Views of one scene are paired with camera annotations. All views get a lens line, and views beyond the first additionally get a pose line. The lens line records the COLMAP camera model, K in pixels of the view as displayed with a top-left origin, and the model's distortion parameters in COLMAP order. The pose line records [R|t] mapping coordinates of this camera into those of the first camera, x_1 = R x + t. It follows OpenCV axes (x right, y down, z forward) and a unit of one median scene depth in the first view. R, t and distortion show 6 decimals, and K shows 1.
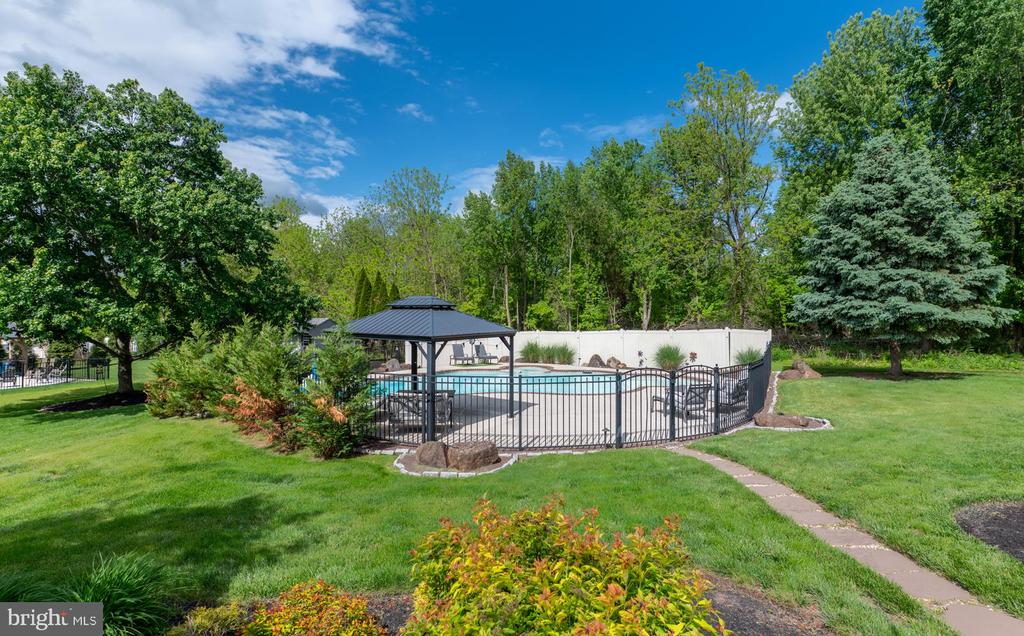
lens RADIAL K [[474.3, 0, 513.1], [0, 474.3, 315.5], [0, 0, 1]] dist [-0.010952, -0.001982]
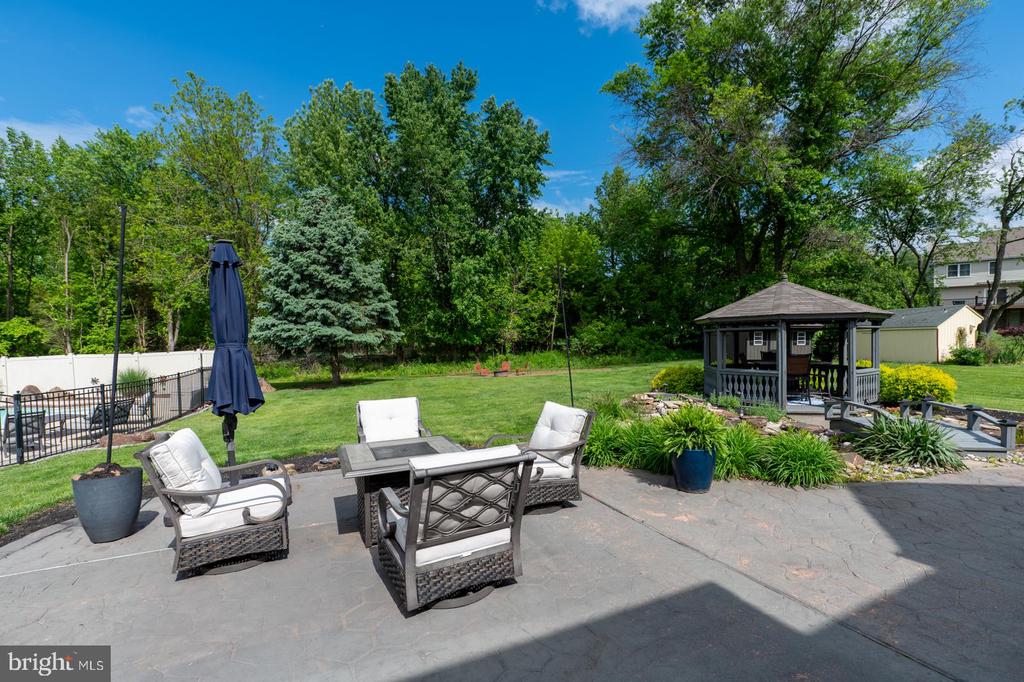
lens RADIAL K [[460.4, 0, 519.8], [0, 460.4, 353.5], [0, 0, 1]] dist [-0.004311, -0.001580]
pose [[0.696048, -0.029419, 0.717392, 0.302382], [0.001562, 0.999220, 0.039461, -0.003133], [-0.717993, -0.026347, 0.695551, -0.219736]]
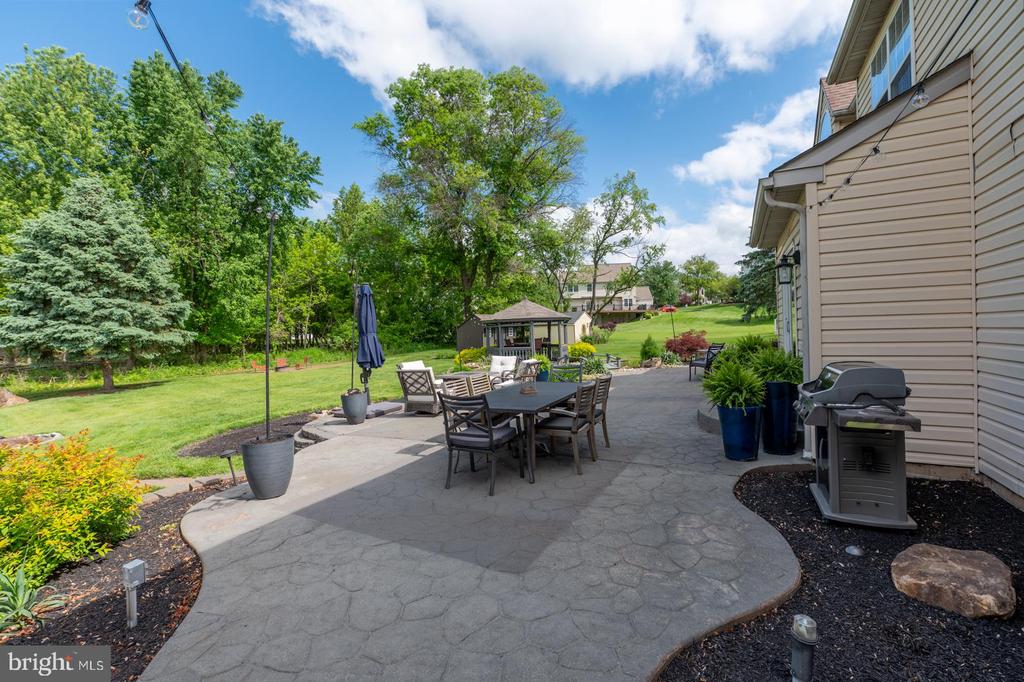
lens RADIAL K [[443.1, 0, 524.0], [0, 443.1, 332.7], [0, 0, 1]] dist [-0.009546, 0.000457]
pose [[0.103532, -0.007852, 0.994595, -0.166698], [0.019408, 0.999794, 0.005873, 0.000810], [-0.994437, 0.018695, 0.103663, -0.142044]]
